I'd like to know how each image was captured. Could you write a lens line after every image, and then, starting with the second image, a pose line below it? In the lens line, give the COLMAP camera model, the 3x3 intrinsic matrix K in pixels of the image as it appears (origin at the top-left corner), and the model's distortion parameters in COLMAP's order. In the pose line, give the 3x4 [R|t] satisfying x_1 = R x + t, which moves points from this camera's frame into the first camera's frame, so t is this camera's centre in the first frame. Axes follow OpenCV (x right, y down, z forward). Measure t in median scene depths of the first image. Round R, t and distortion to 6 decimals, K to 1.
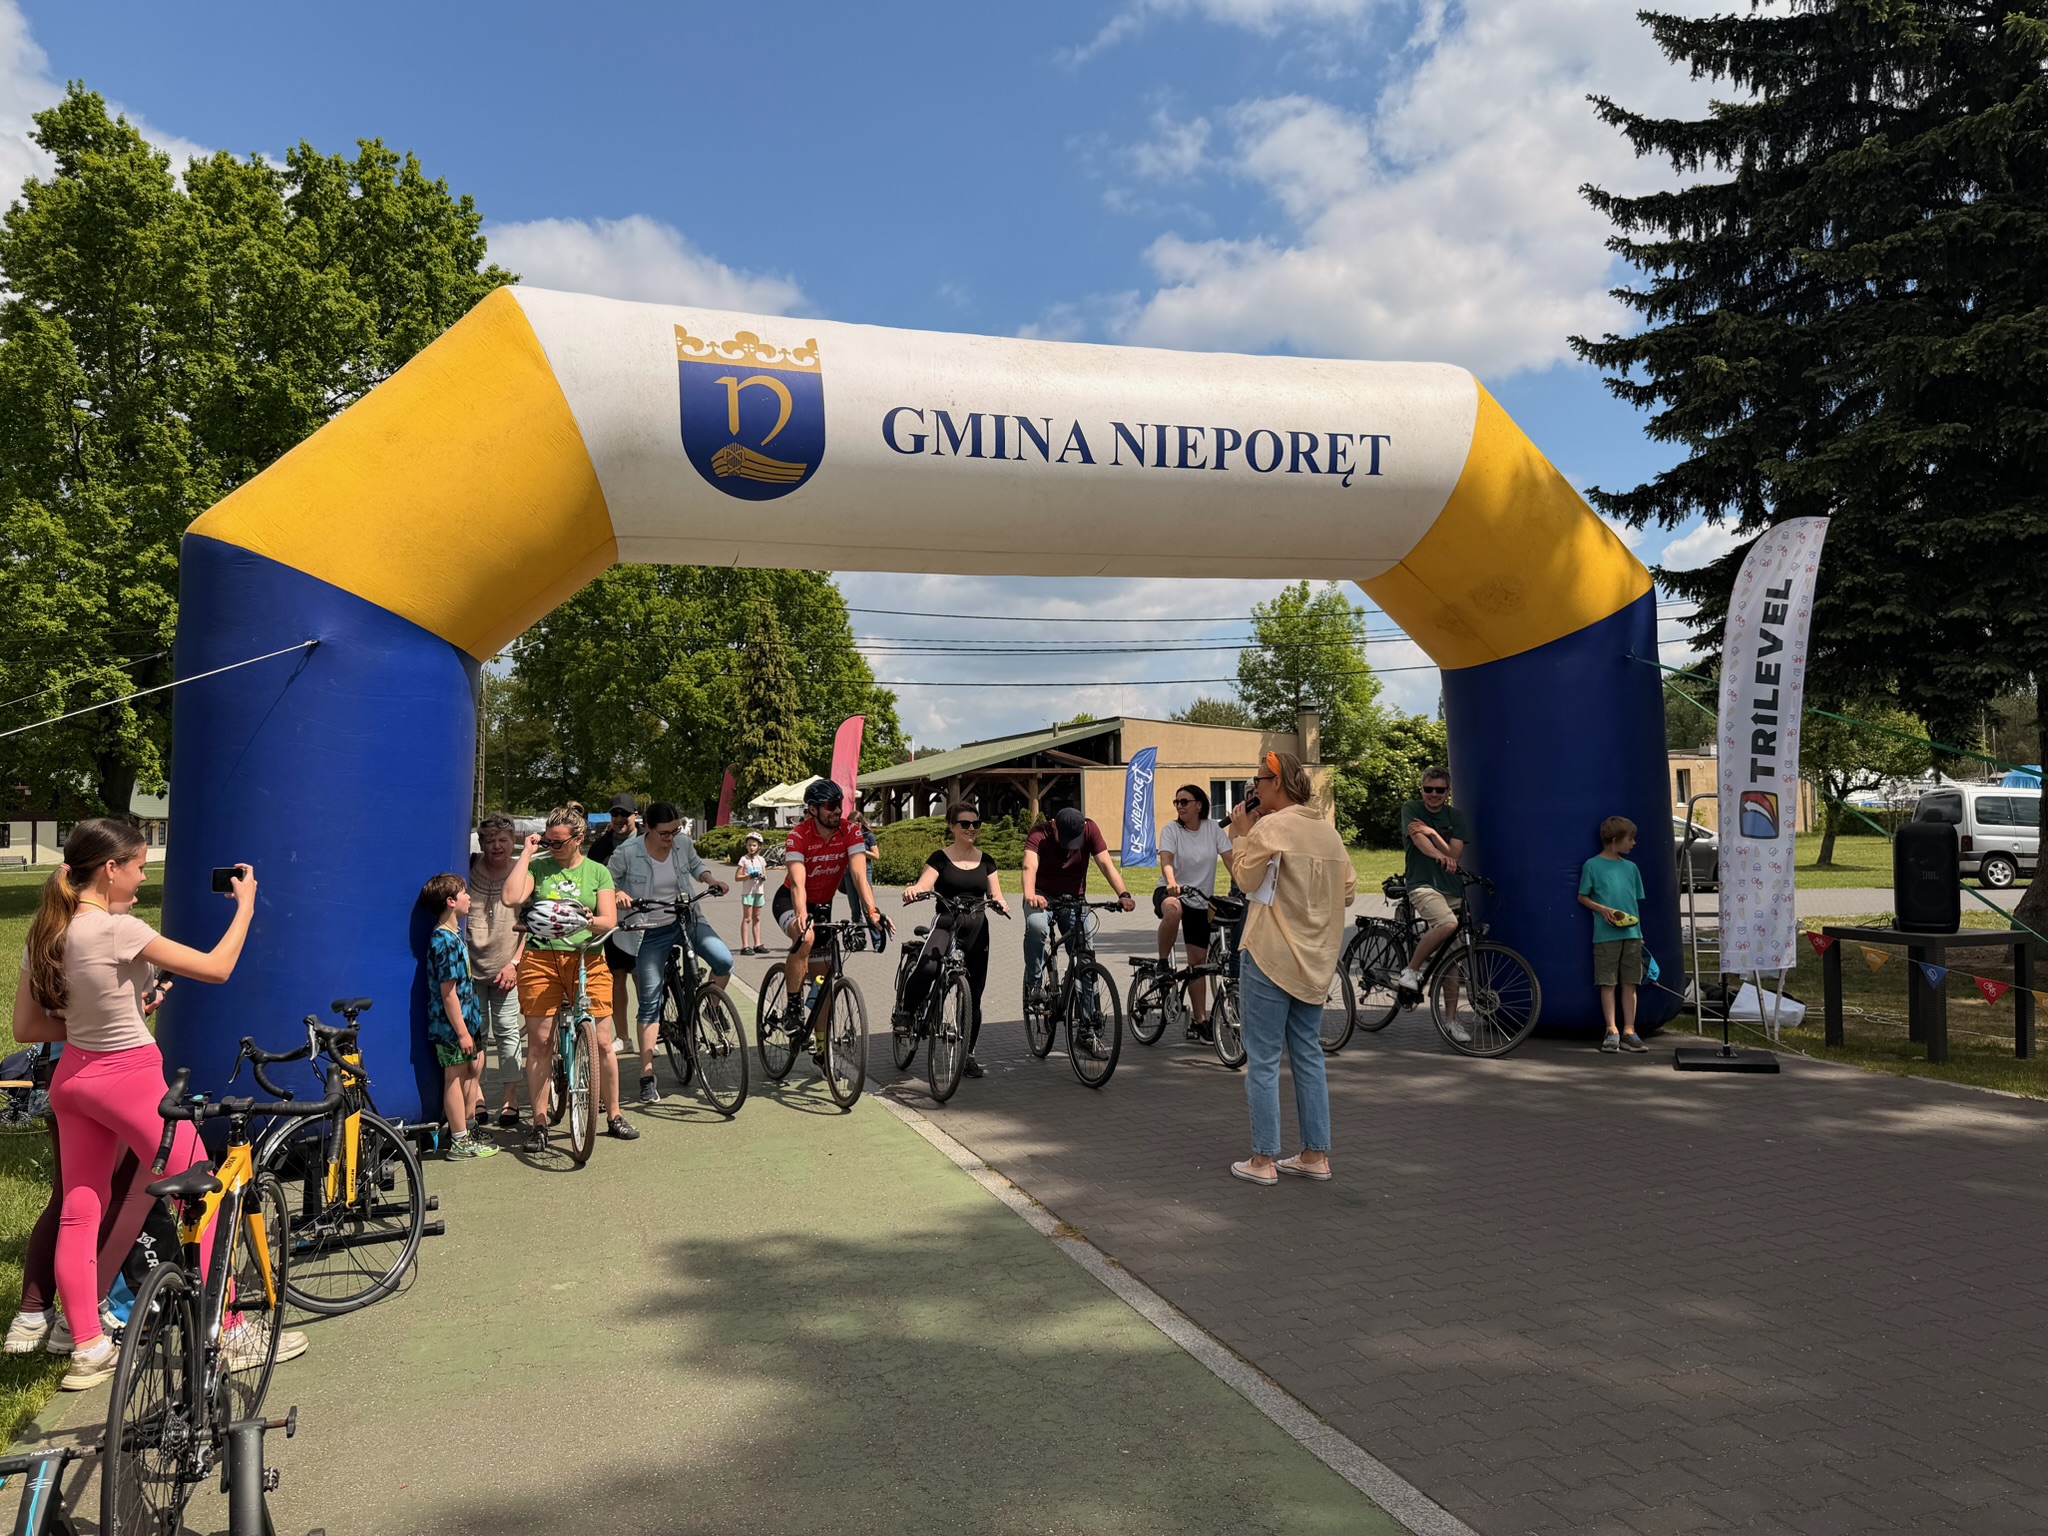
lens RADIAL K [[1418.3, 0, 1036.7], [0, 1418.3, 778.8], [0, 0, 1]] dist [0.146417, -0.169872]
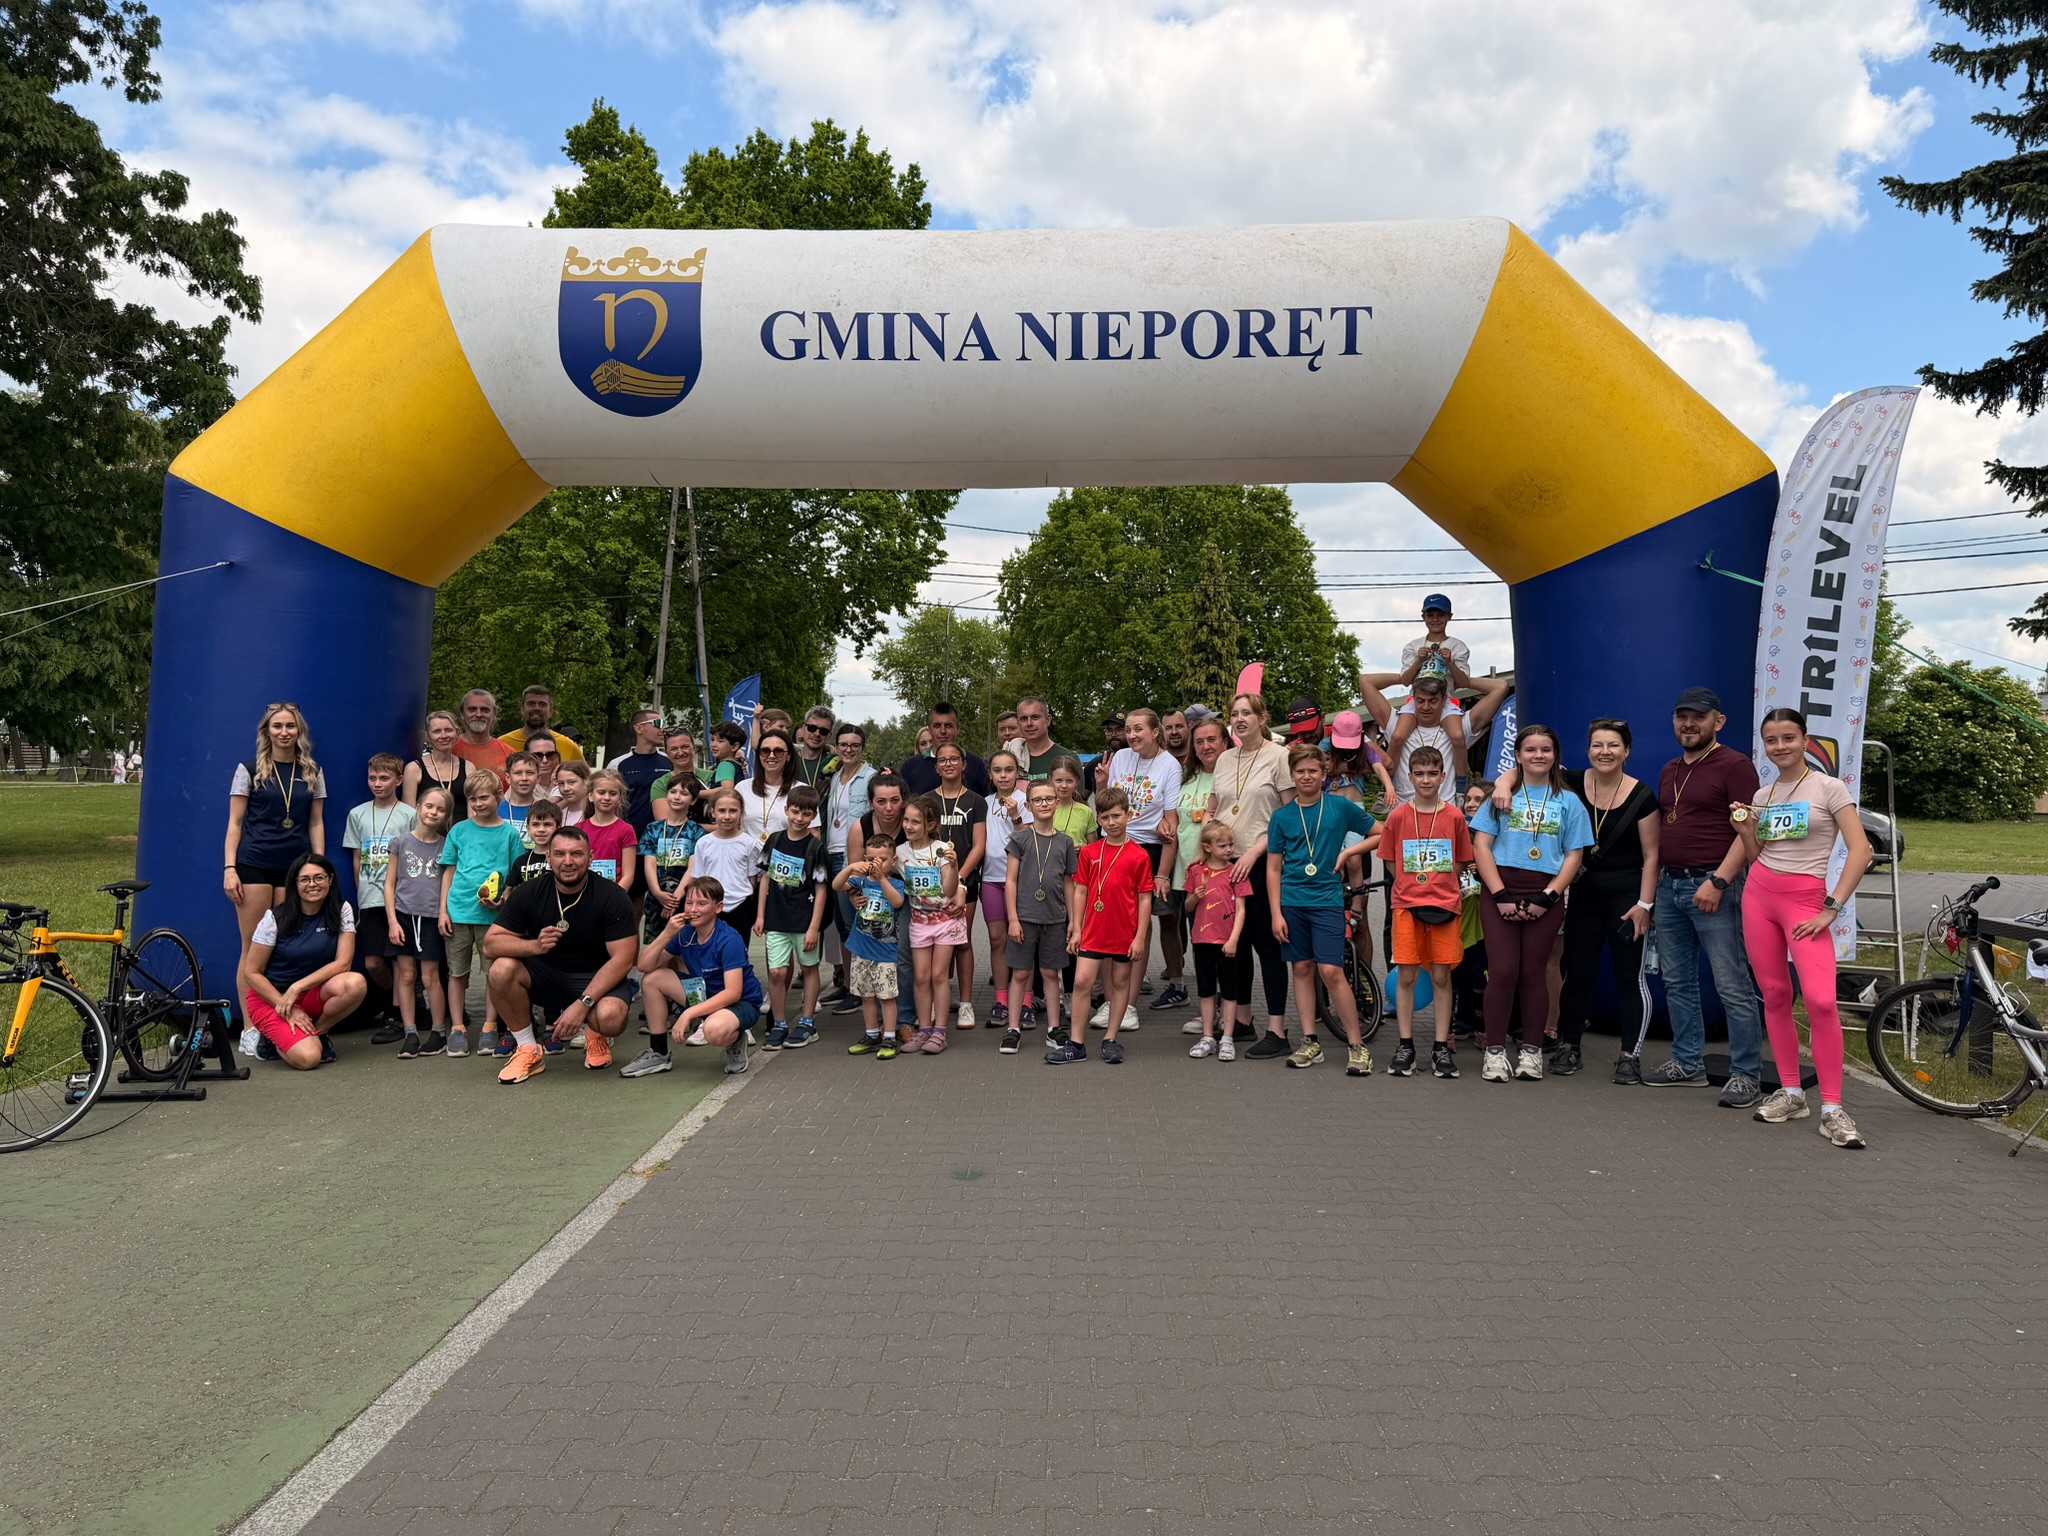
lens RADIAL K [[1423.9, 0, 1057.3], [0, 1423.9, 773.0], [0, 0, 1]] dist [0.136280, -0.201974]
pose [[0.940194, 0.031912, -0.339142, 0.205752], [-0.021022, 0.999140, 0.035738, 0.005480], [0.339991, -0.026471, 0.940056, 0.071113]]
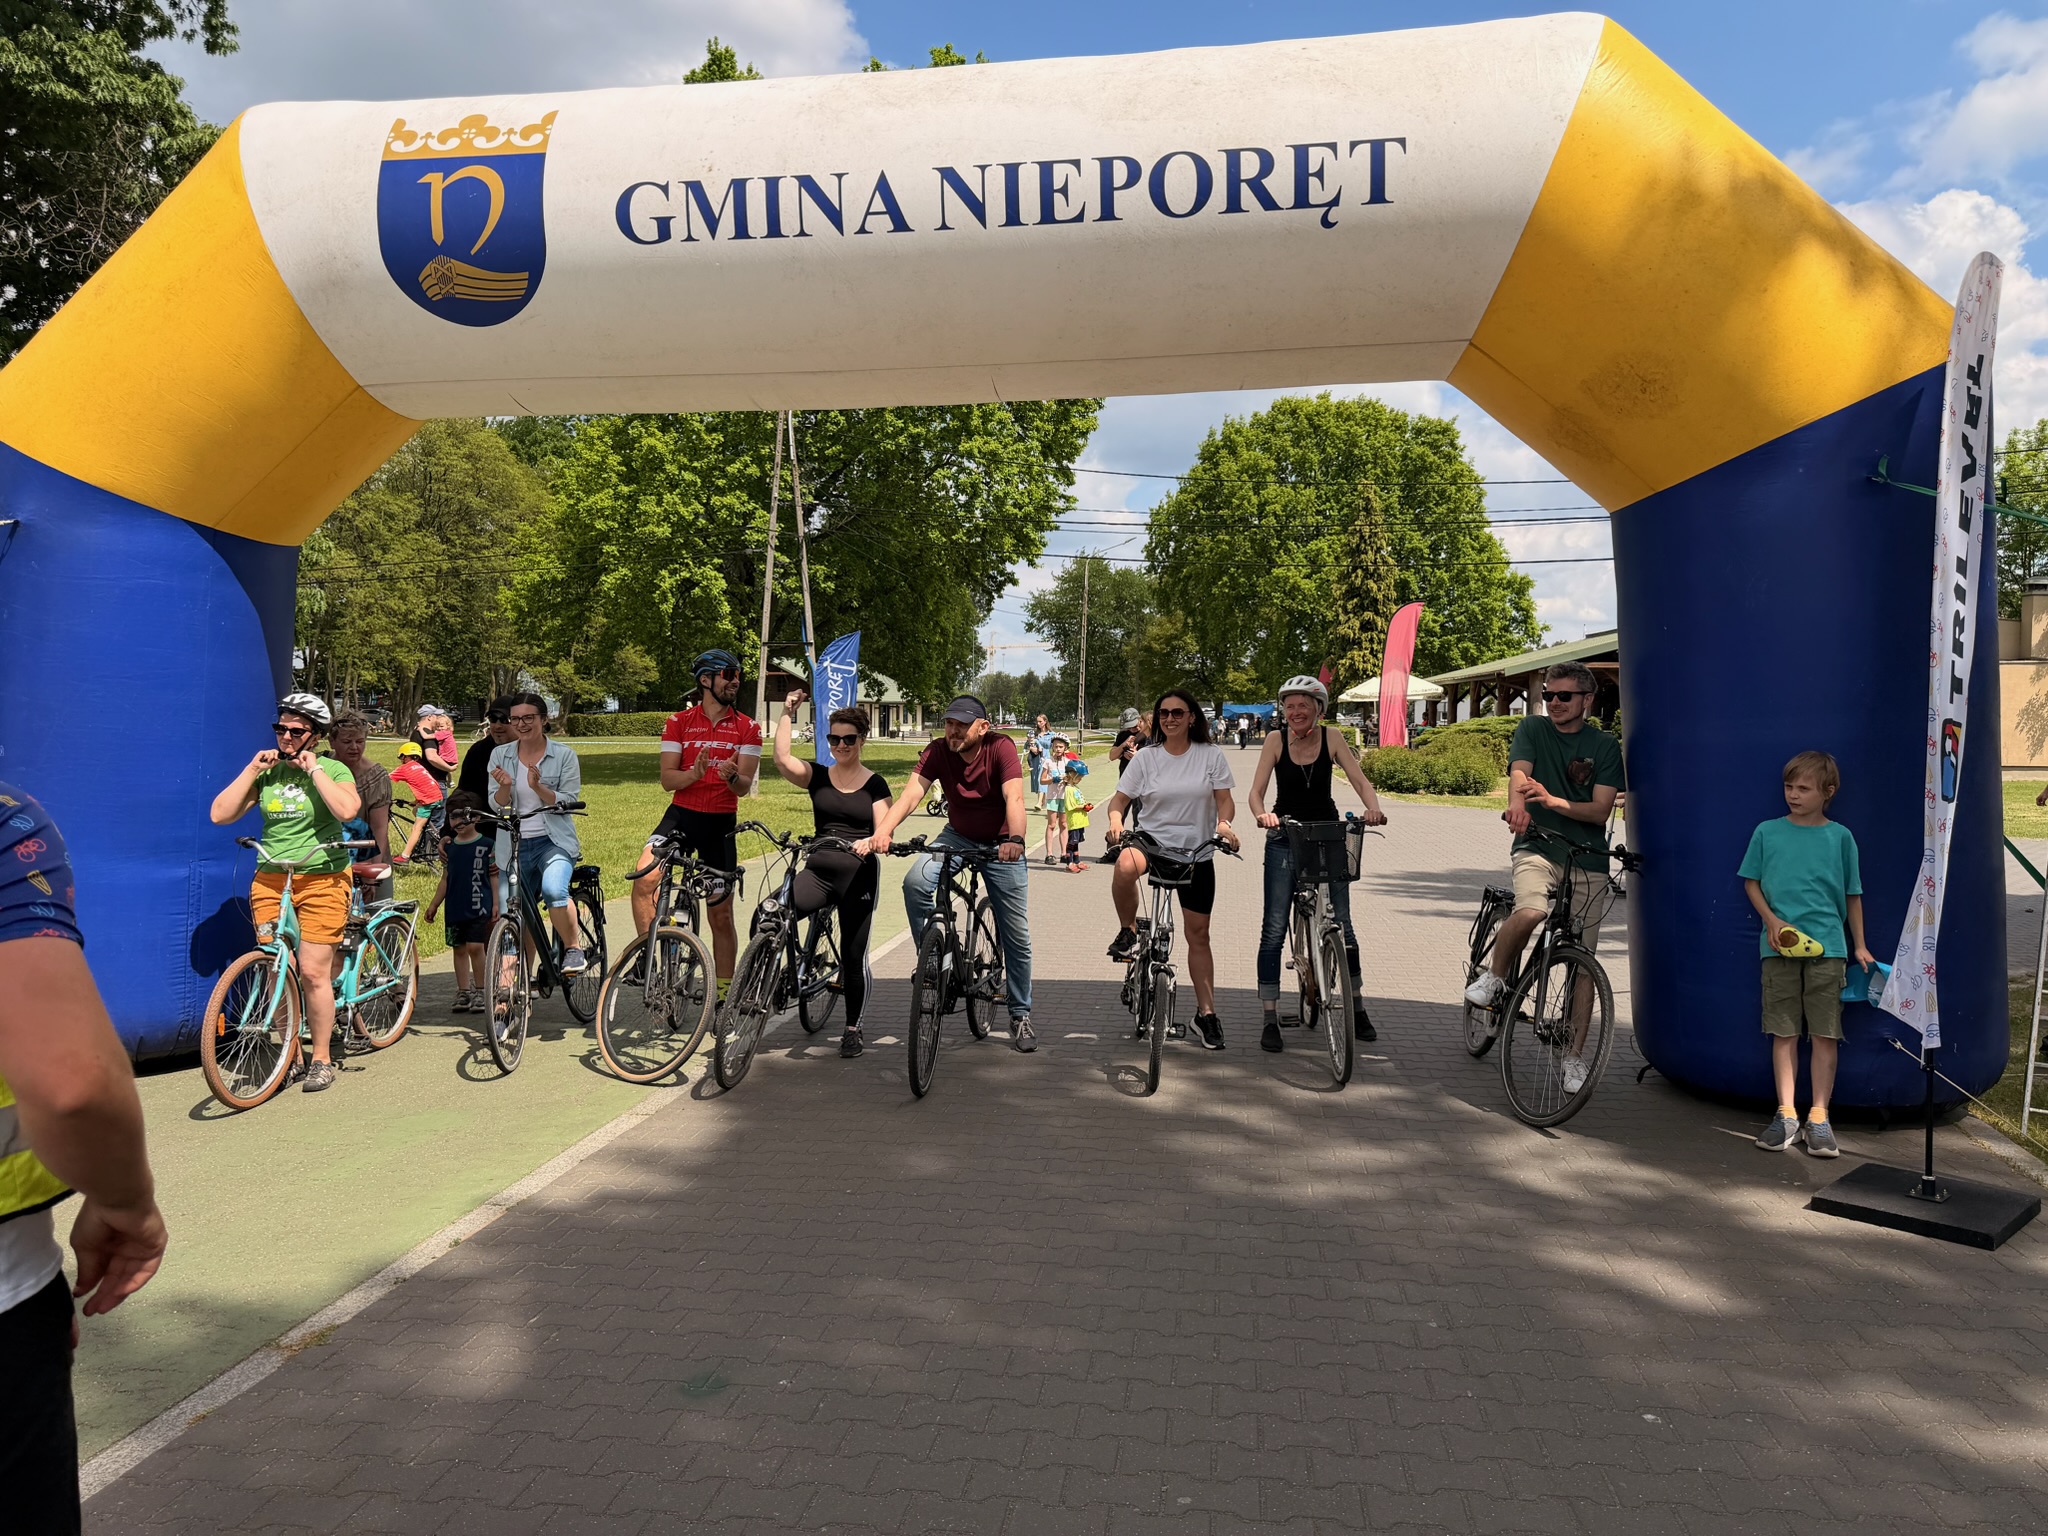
lens RADIAL K [[1428.4, 0, 1063.2], [0, 1428.4, 779.1], [0, 0, 1]] dist [0.092483, -0.147648]
pose [[0.896157, 0.042061, -0.441739, 0.224169], [-0.008952, 0.997009, 0.076770, -0.003370], [0.443646, -0.064844, 0.893853, 0.195748]]
